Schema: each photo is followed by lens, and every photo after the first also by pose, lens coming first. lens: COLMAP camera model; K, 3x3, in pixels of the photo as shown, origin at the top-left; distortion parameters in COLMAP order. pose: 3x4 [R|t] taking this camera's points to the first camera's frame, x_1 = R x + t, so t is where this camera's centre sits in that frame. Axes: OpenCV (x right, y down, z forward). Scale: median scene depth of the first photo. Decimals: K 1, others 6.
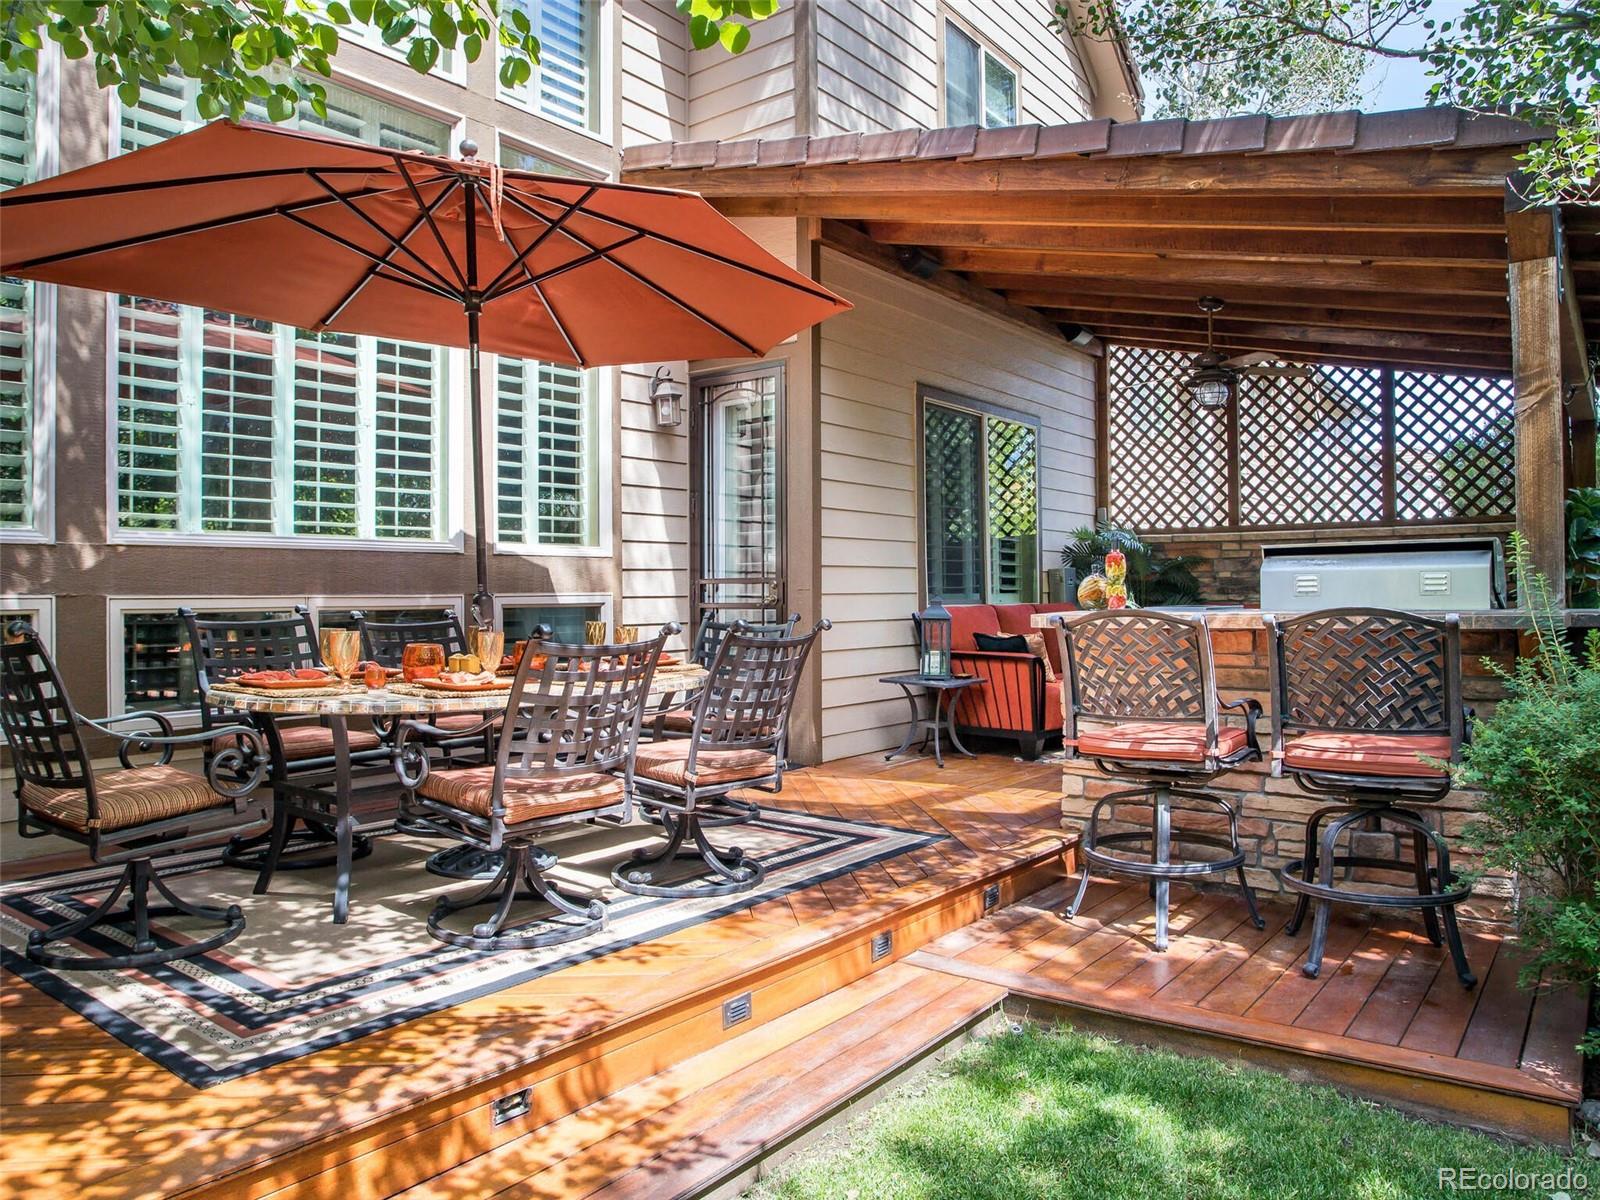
lens RADIAL K [[1100.9, 0, 797.8], [0, 1100.9, 595.2], [0, 0, 1]] dist [0.002176, 0.001219]
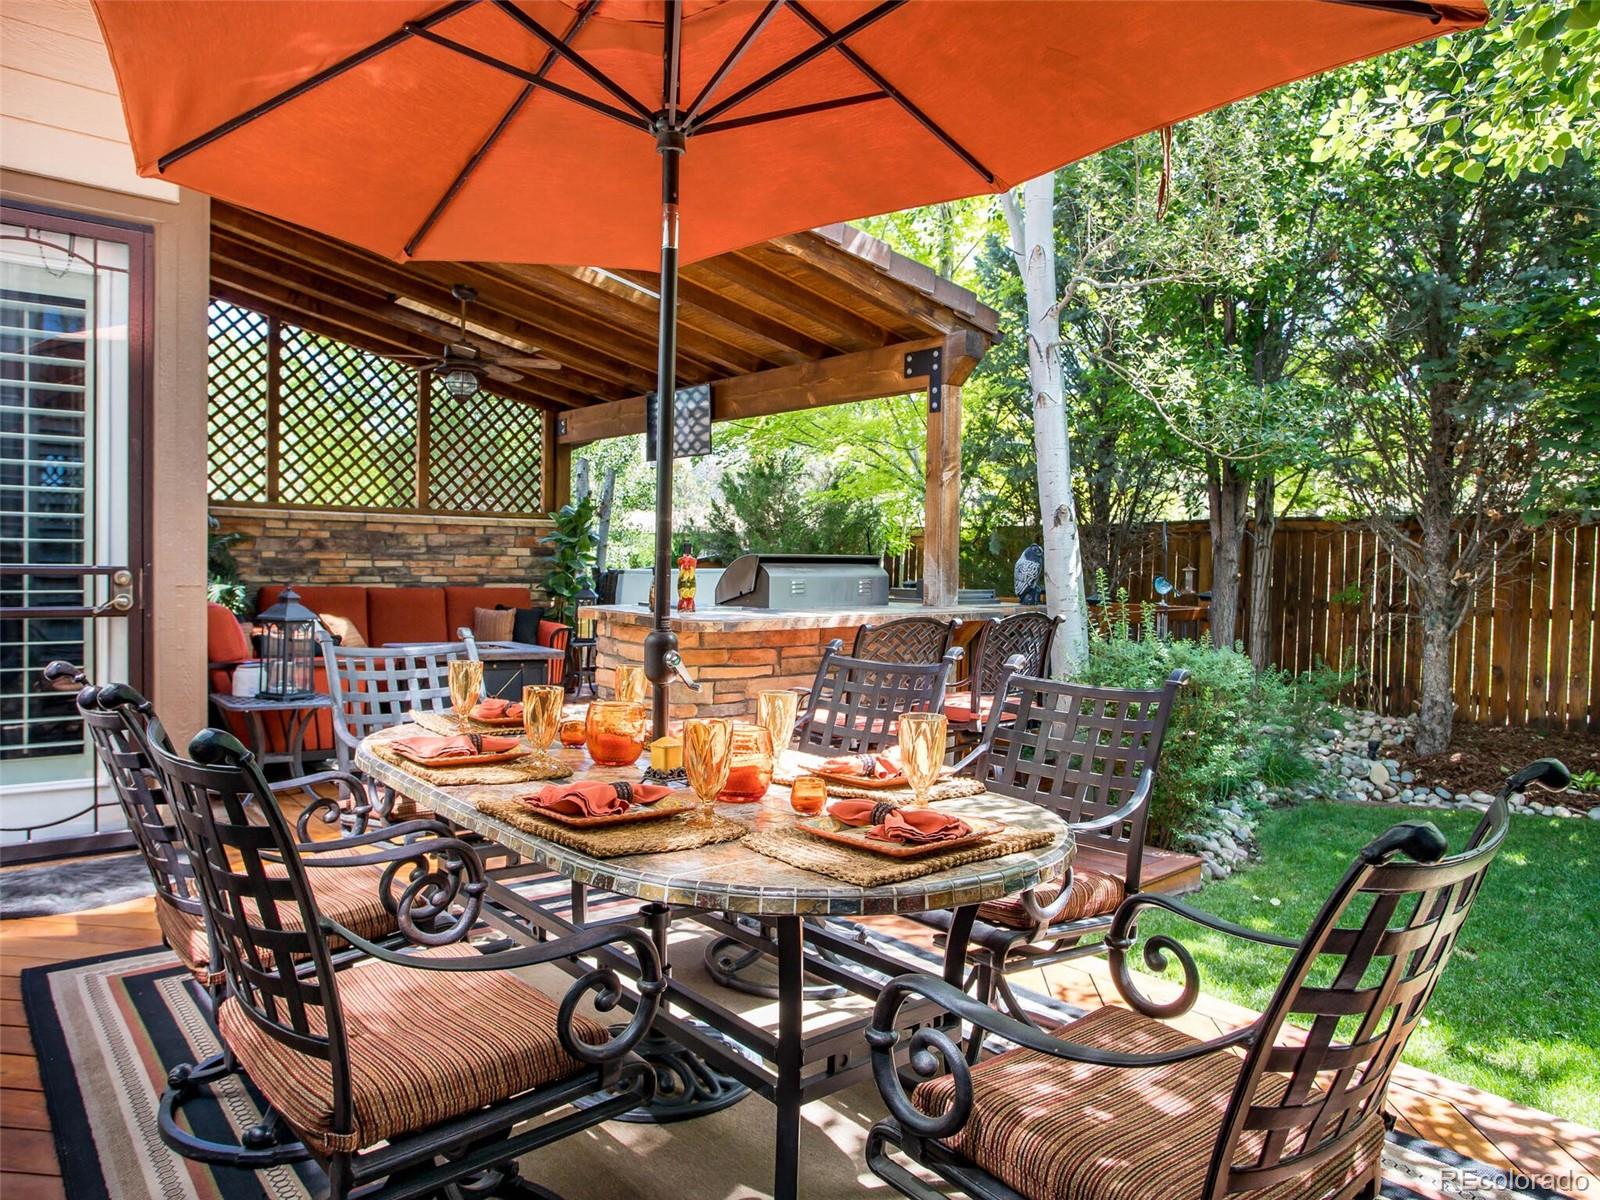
lens RADIAL K [[1053.8, 0, 796.2], [0, 1053.8, 591.5], [0, 0, 1]] dist [-0.008791, -0.005480]
pose [[0.224551, -0.015342, 0.974341, -0.386941], [-0.011003, 0.999772, 0.018278, -0.009096], [-0.974400, -0.014825, 0.224332, 0.387827]]
